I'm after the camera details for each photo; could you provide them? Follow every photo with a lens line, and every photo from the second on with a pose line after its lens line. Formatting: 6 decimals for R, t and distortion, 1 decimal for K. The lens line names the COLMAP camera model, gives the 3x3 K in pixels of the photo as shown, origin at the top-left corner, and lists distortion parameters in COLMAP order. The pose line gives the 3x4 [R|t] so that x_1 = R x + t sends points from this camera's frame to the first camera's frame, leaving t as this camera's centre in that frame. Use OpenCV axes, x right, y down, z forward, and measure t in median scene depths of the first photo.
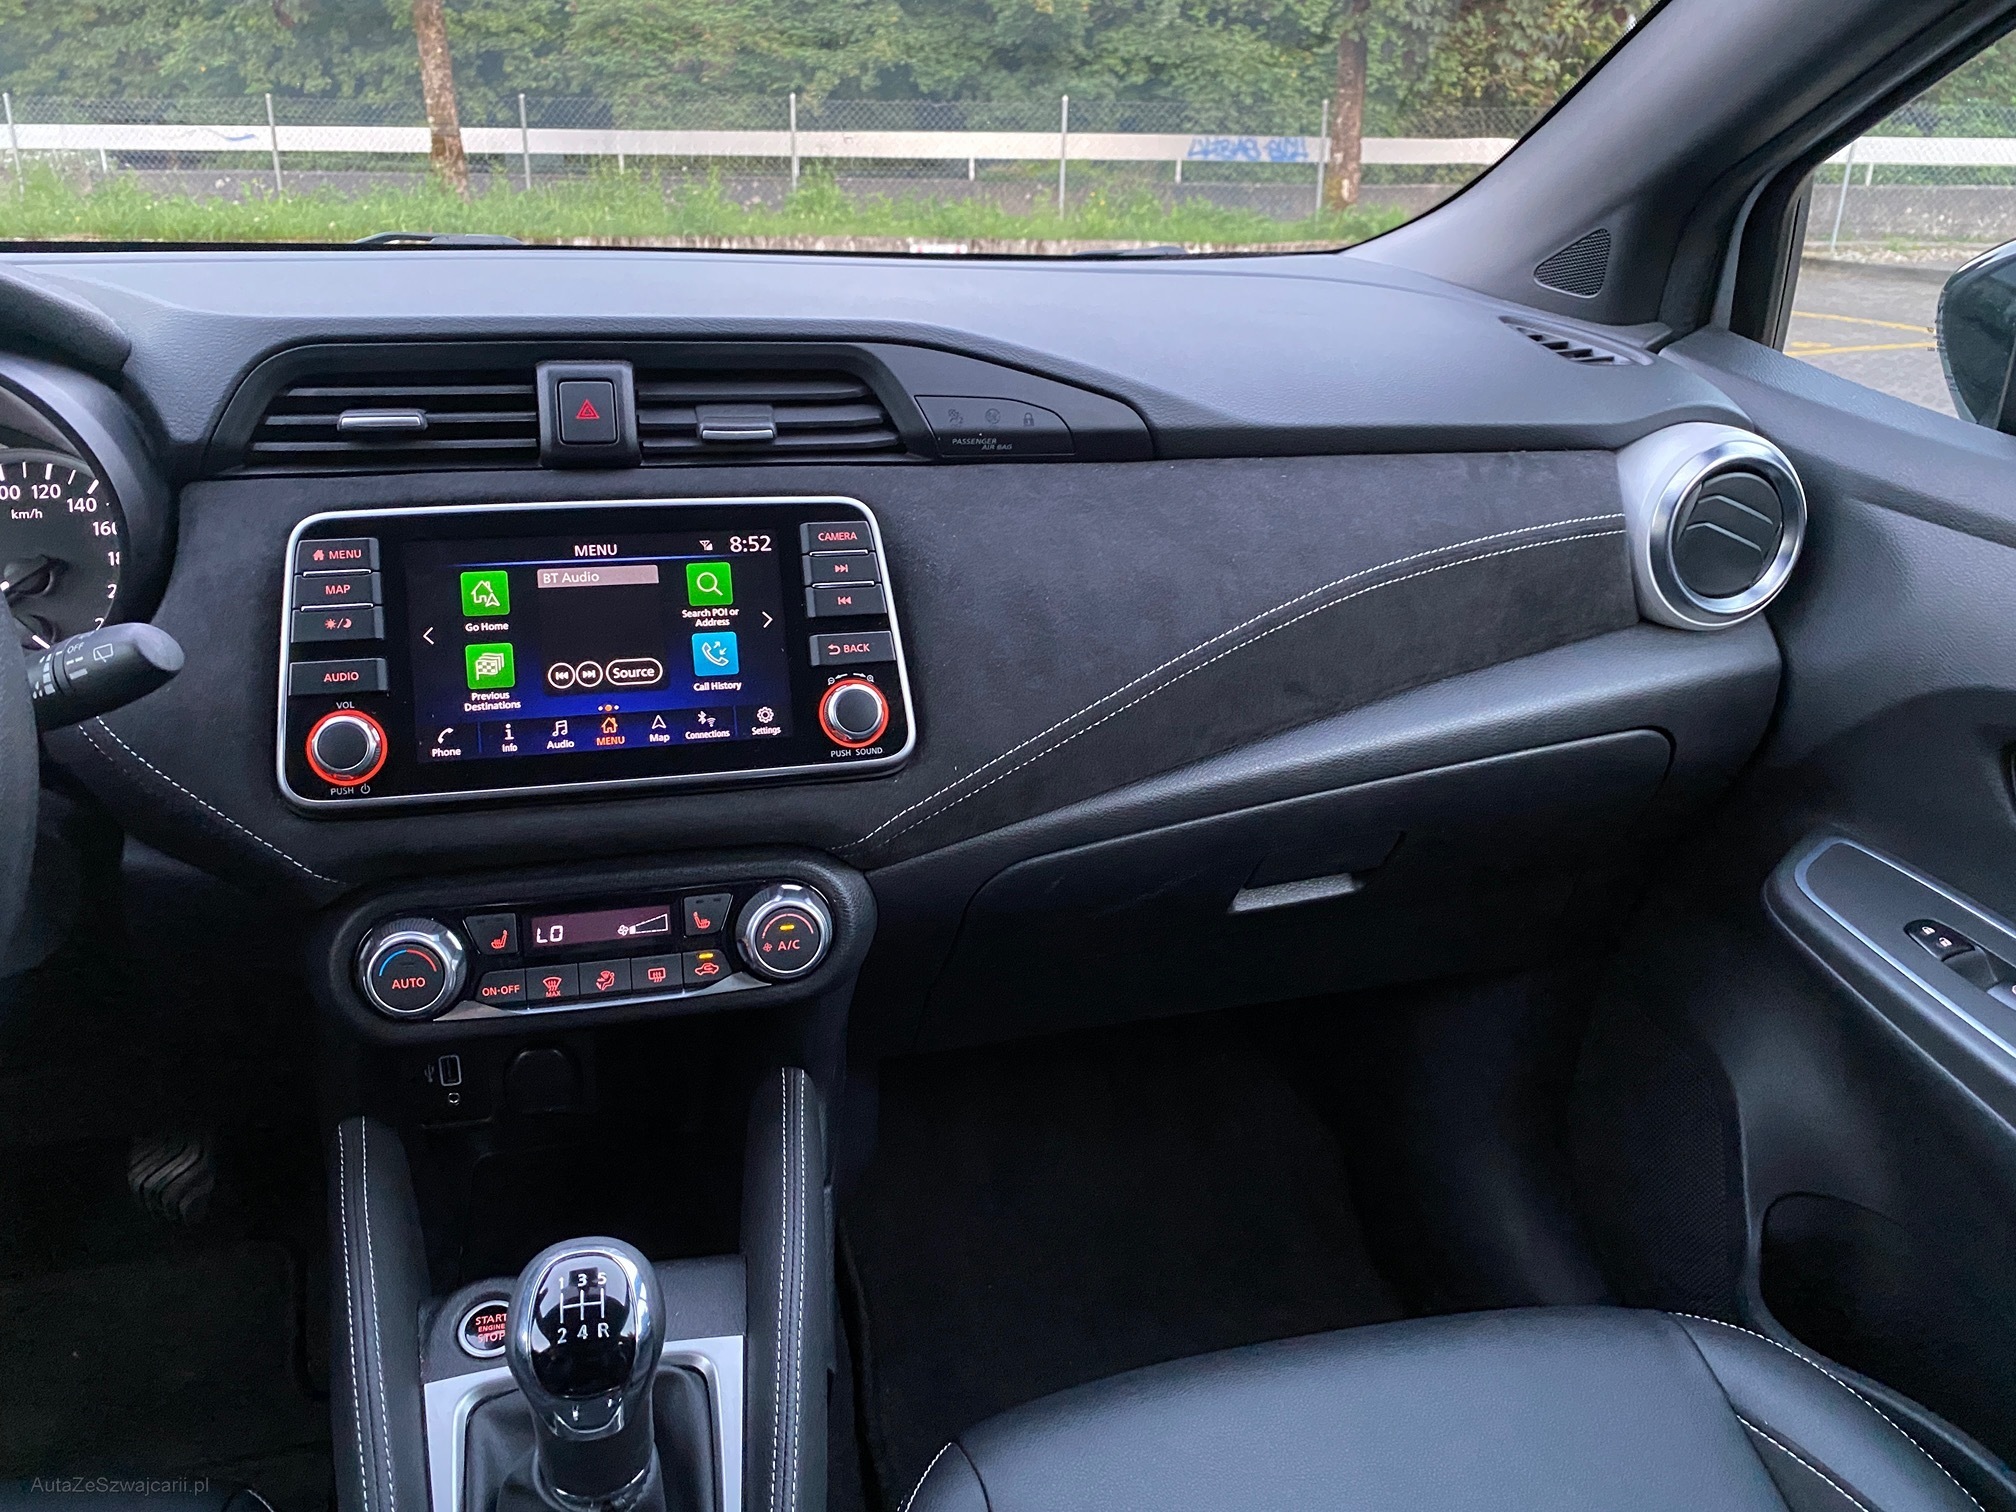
lens RADIAL K [[1534.2, 0, 1001.2], [0, 1534.2, 736.3], [0, 0, 1]] dist [0.029513, -0.029576]
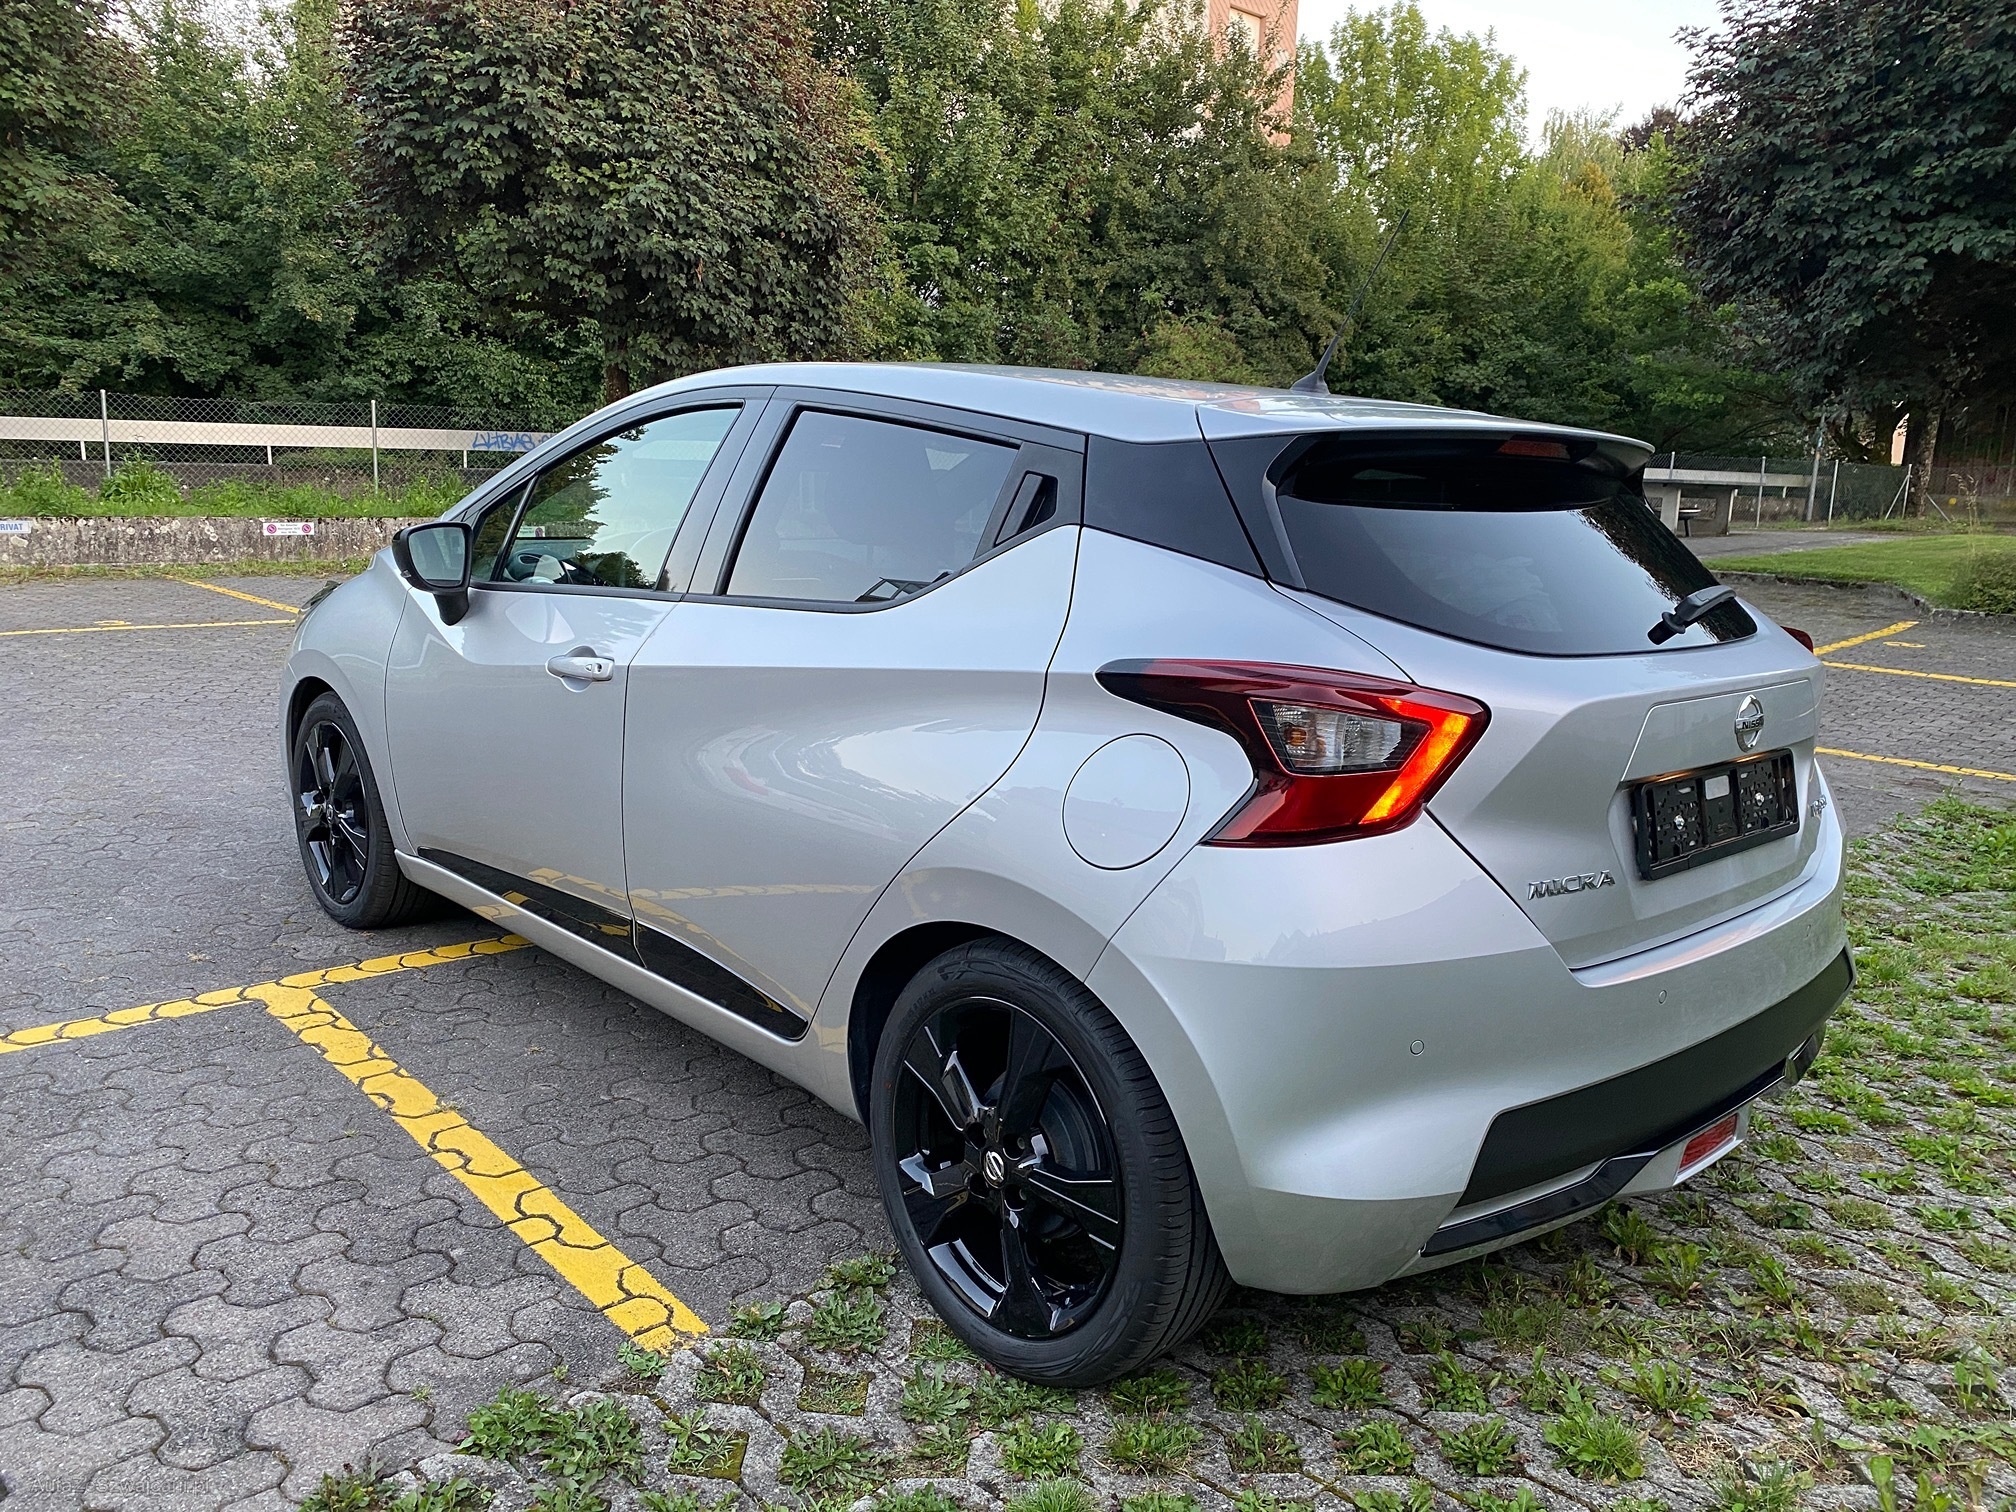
lens RADIAL K [[1534.2, 0, 1017.7], [0, 1534.2, 723.6], [0, 0, 1]] dist [0.029513, -0.029576]
pose [[0.876518, -0.068201, 0.476513, -0.134248], [0.149648, 0.979468, -0.135082, 0.074627], [-0.457516, 0.189711, 0.868728, -0.254173]]
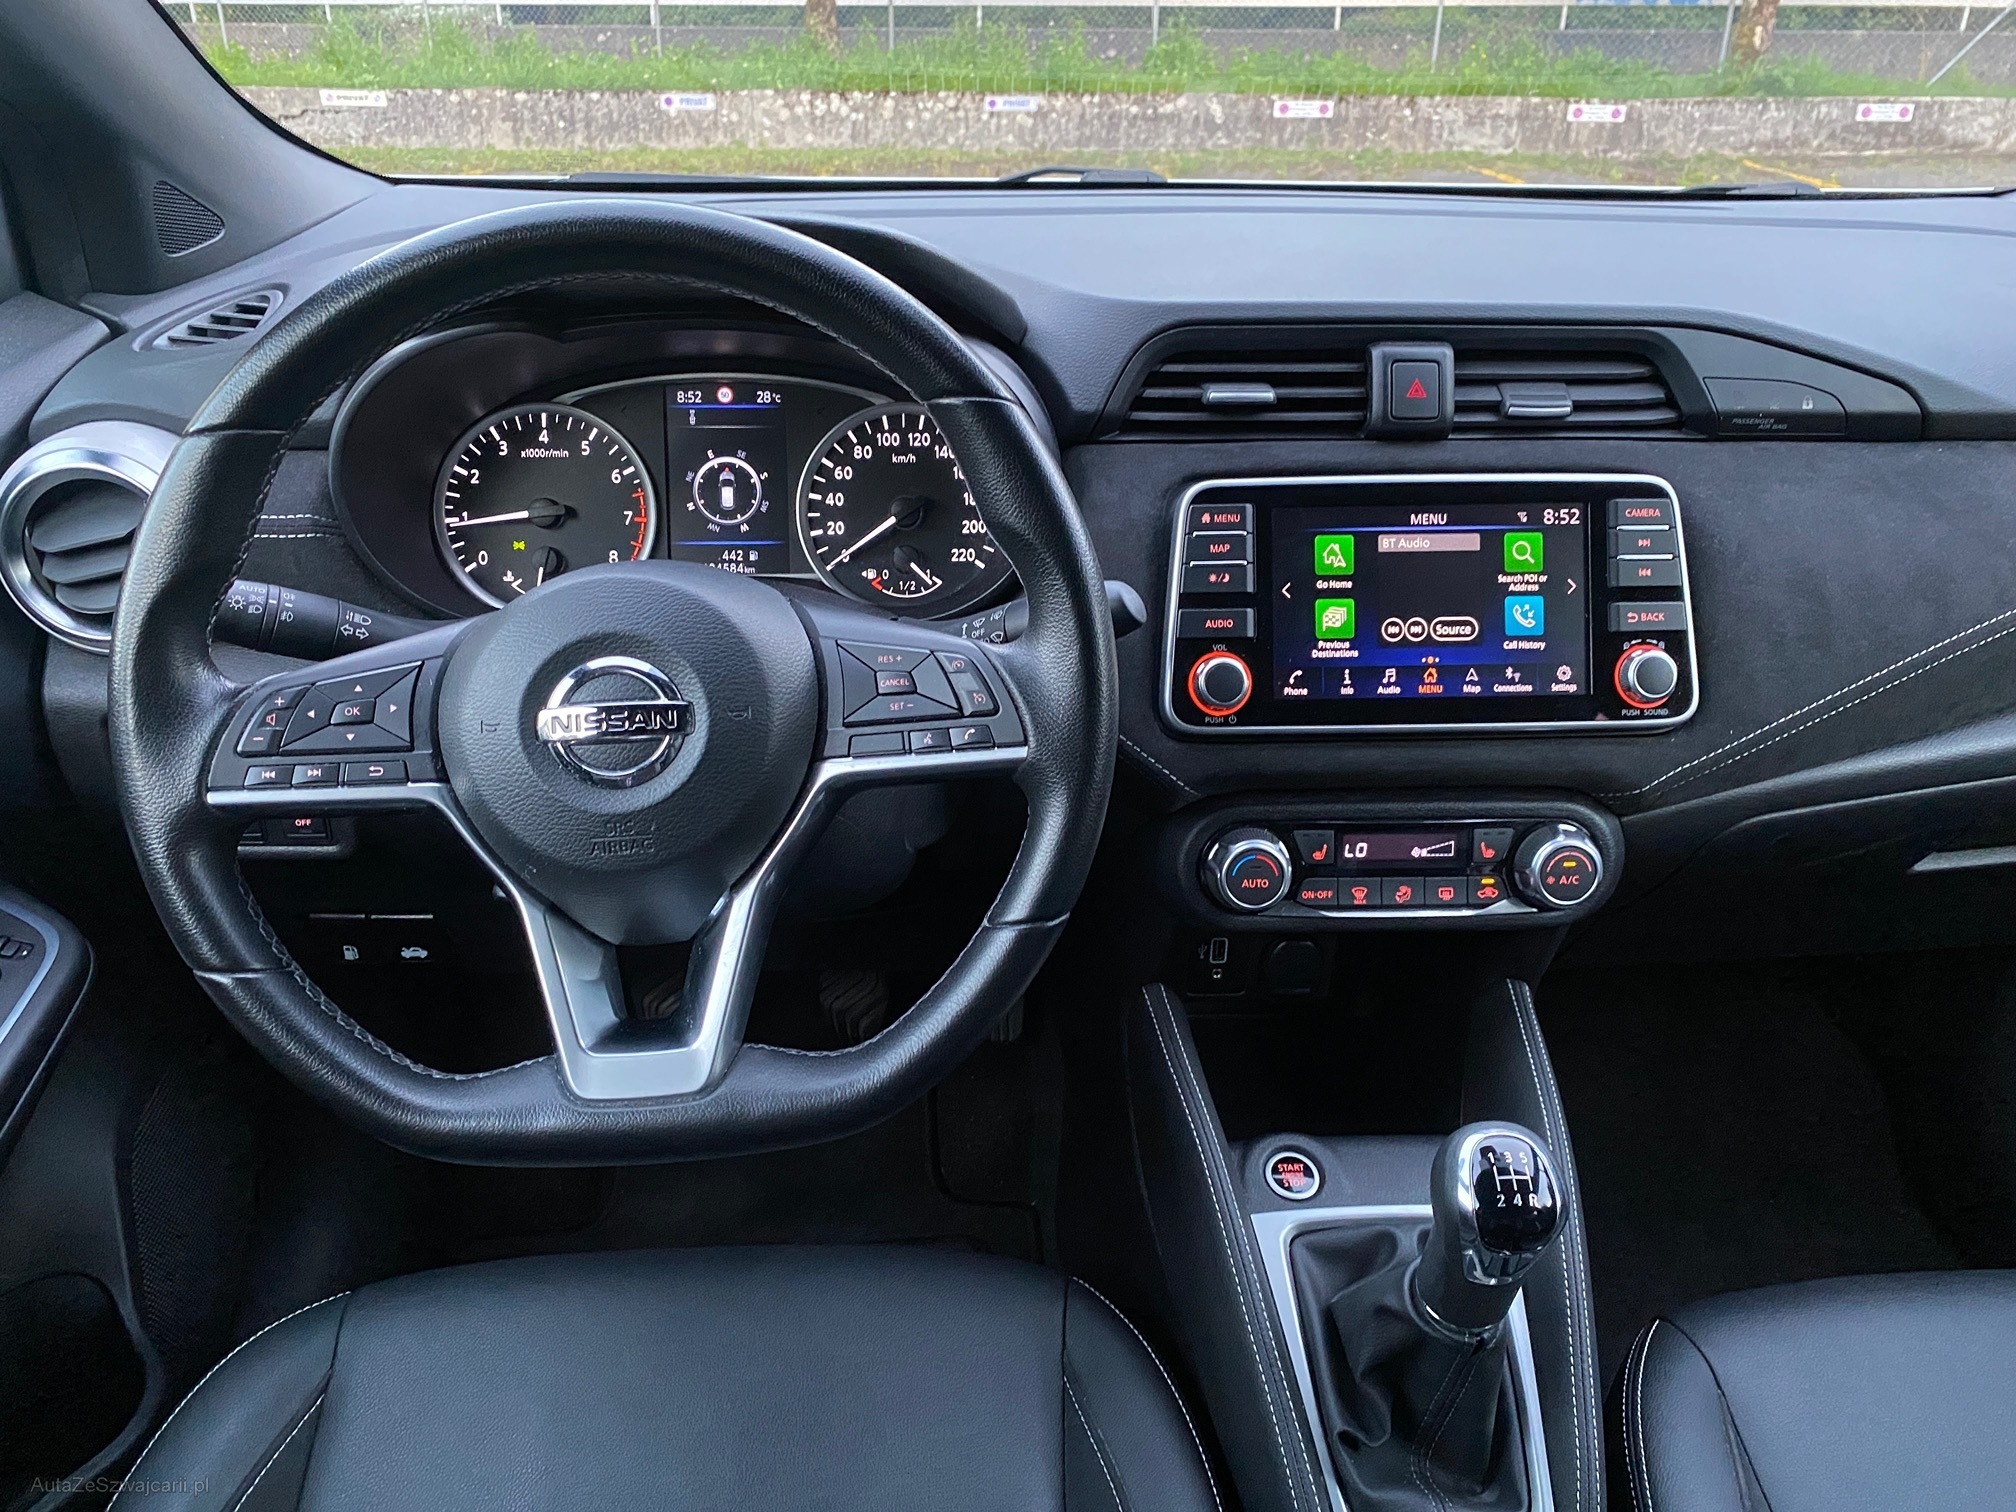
lens RADIAL K [[1534.2, 0, 1020.7], [0, 1534.2, 736.0], [0, 0, 1]] dist [0.029513, -0.029576]
pose [[0.982188, 0.074709, -0.172408, -0.021179], [-0.059554, 0.994026, 0.091465, -0.002906], [0.178211, -0.079569, 0.980770, -0.010377]]
